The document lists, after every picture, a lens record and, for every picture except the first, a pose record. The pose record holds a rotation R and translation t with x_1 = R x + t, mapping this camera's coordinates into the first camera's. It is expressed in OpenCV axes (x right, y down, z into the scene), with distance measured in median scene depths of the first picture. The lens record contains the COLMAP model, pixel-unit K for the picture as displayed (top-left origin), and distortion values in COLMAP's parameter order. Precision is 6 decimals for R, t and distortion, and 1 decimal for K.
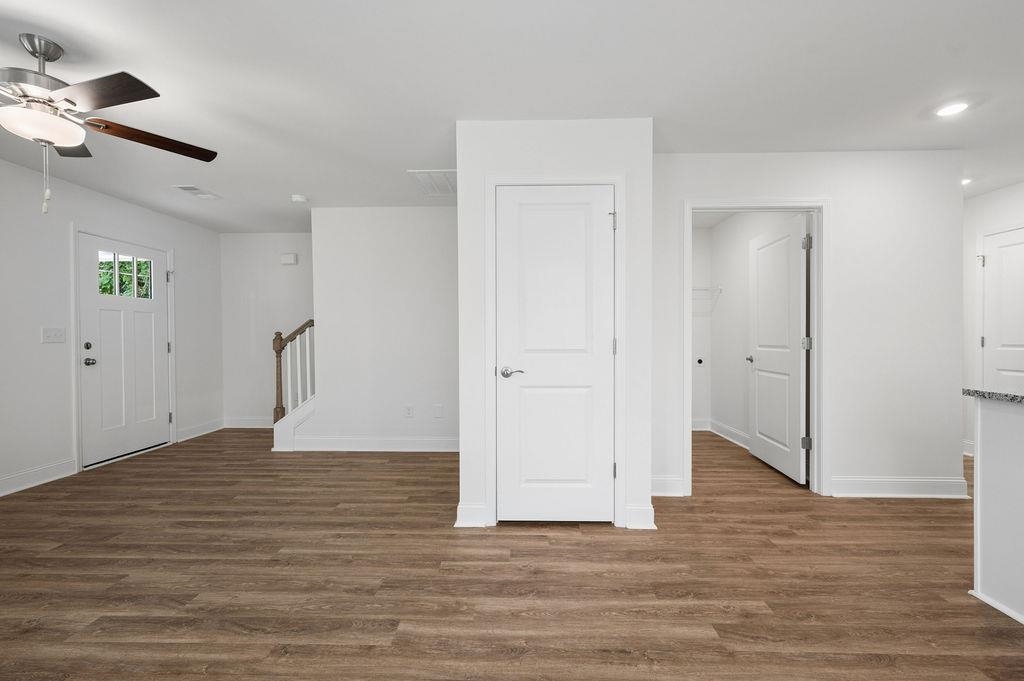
lens RADIAL K [[432.2, 0, 512.0], [0, 432.2, 340.5], [0, 0, 1]] dist [-0.000670, 0.002806]
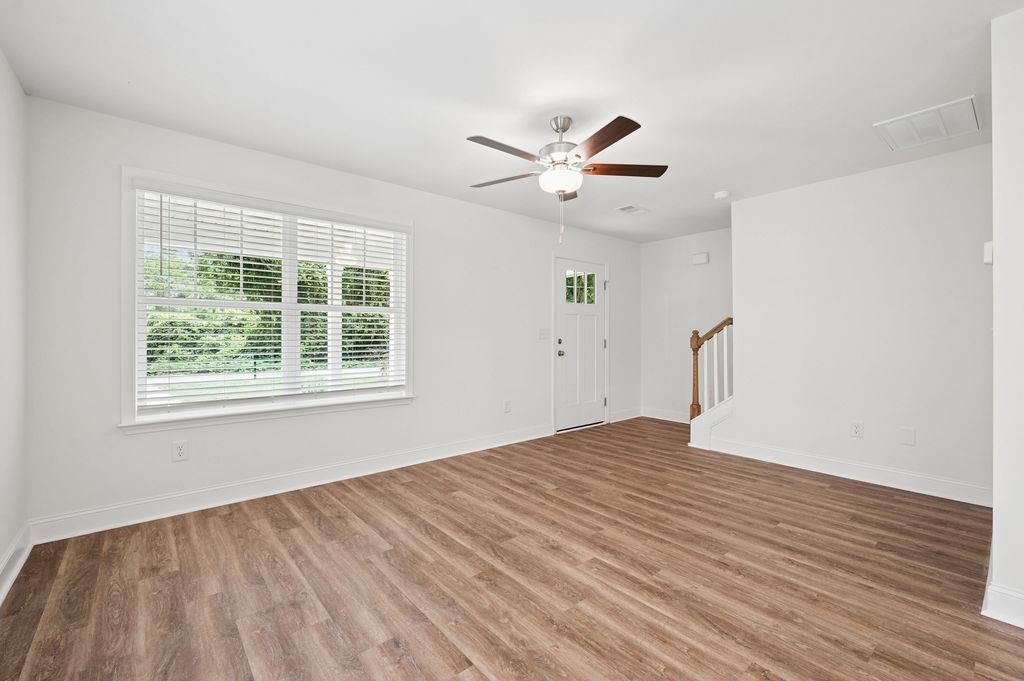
lens RADIAL K [[431.3, 0, 509.6], [0, 431.3, 336.7], [0, 0, 1]] dist [-0.001754, 0.000459]
pose [[0.667835, 0.006582, -0.744280, -0.126847], [-0.010892, 0.999940, -0.000930, 0.000468], [0.744230, 0.008728, 0.667867, -0.015759]]
